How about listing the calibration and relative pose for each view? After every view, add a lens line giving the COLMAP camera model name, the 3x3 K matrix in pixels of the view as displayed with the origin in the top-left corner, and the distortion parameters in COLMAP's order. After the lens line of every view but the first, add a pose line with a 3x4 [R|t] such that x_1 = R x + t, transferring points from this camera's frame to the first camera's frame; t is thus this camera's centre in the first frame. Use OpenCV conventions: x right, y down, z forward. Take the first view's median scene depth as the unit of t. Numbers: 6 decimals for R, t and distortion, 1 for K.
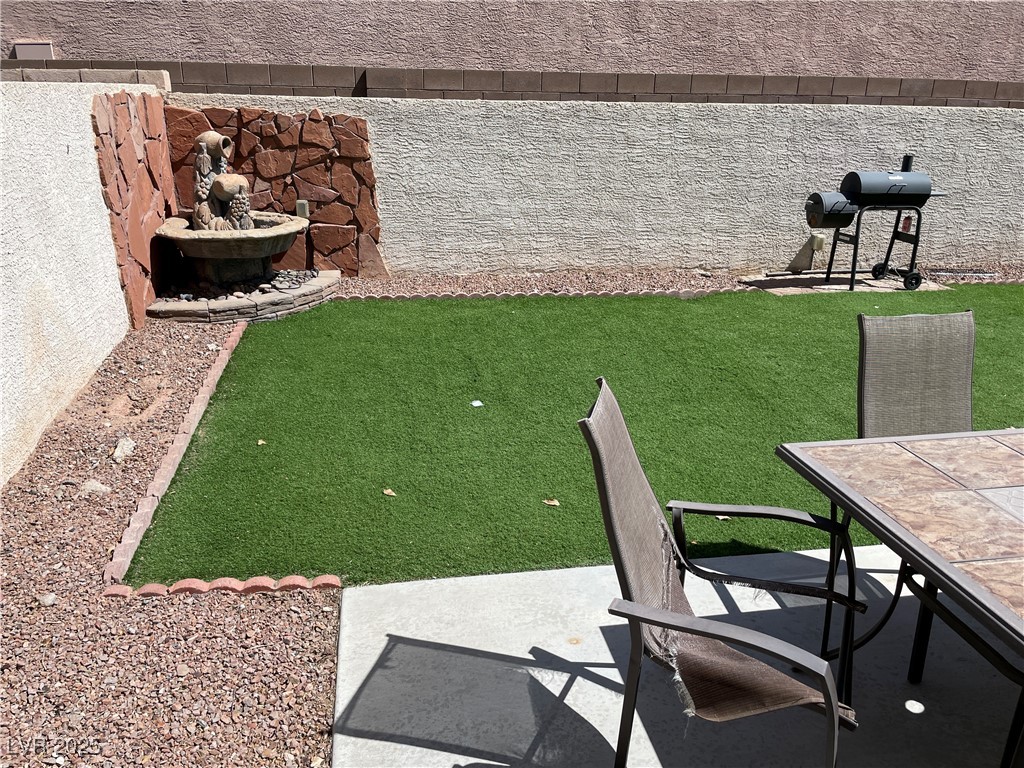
lens RADIAL K [[795.9, 0, 512.4], [0, 795.9, 392.8], [0, 0, 1]] dist [0.018118, -0.026567]
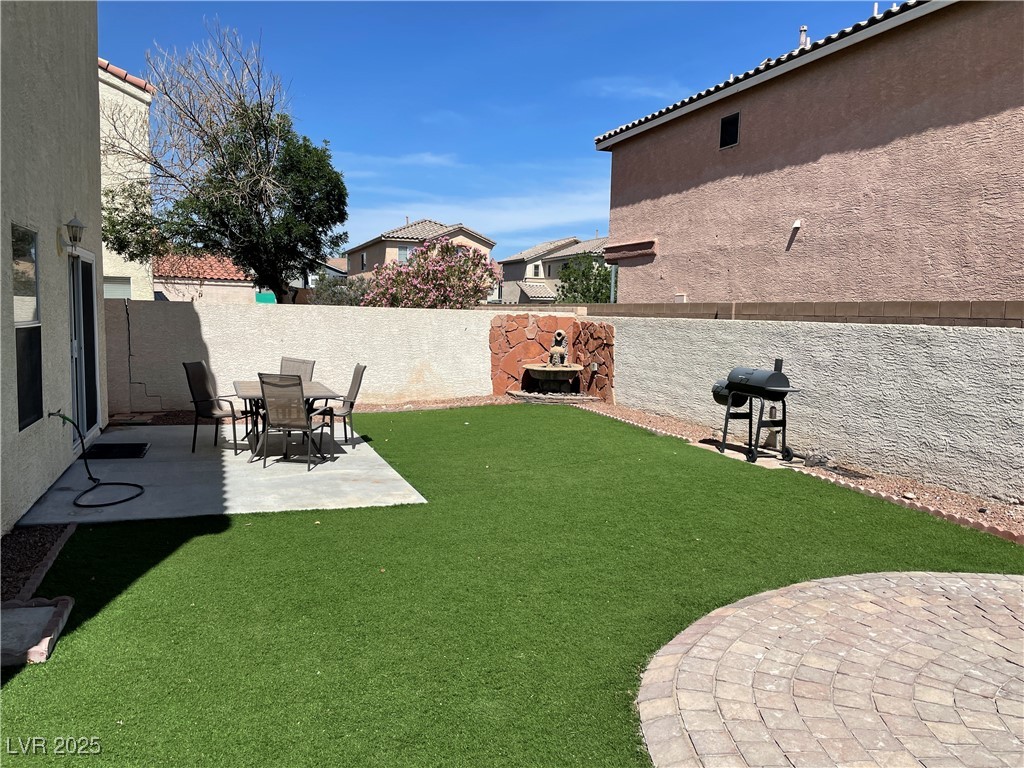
lens RADIAL K [[795.9, 0, 514.0], [0, 795.9, 381.9], [0, 0, 1]] dist [0.018118, -0.026567]
pose [[0.172668, 0.074131, -0.982187, 1.550211], [-0.362046, 0.932136, 0.006706, -0.114327], [0.916029, 0.354439, 0.187789, 0.374728]]
